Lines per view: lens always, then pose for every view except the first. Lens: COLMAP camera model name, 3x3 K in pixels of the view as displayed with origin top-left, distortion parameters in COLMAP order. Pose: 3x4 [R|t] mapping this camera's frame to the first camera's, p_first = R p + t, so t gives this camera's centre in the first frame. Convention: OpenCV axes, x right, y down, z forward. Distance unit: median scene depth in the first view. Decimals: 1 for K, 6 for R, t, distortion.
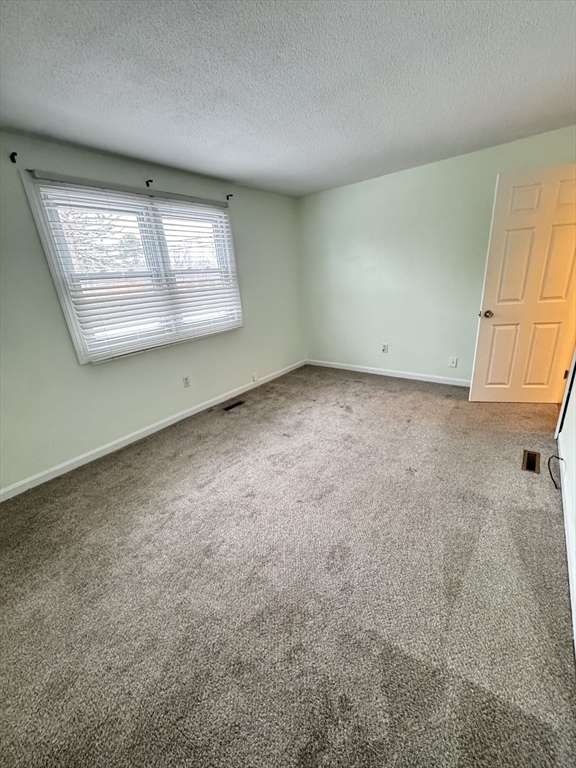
lens RADIAL K [[309.9, 0, 288.0], [0, 309.9, 384.0], [0, 0, 1]] dist [-0.002077, -0.000191]
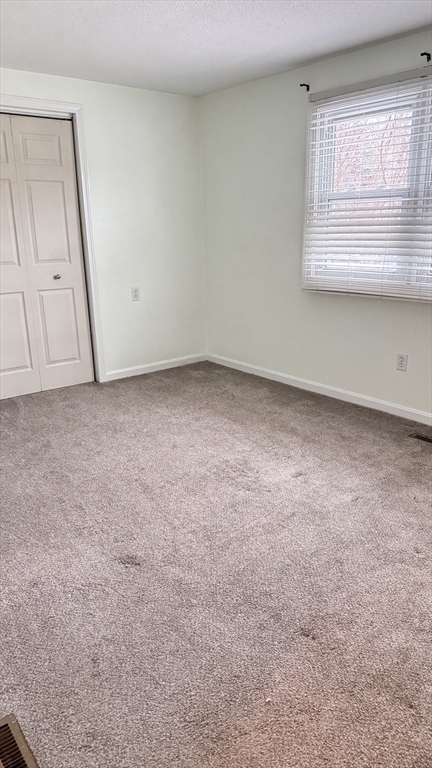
lens RADIAL K [[536.2, 0, 216.0], [0, 536.2, 384.0], [0, 0, 1]] dist [0.005928, 0.000631]
pose [[-0.237859, 0.346930, -0.907228, 0.949359], [-0.288122, 0.866793, 0.407008, -0.374318], [0.927582, 0.358203, -0.106216, 0.946030]]
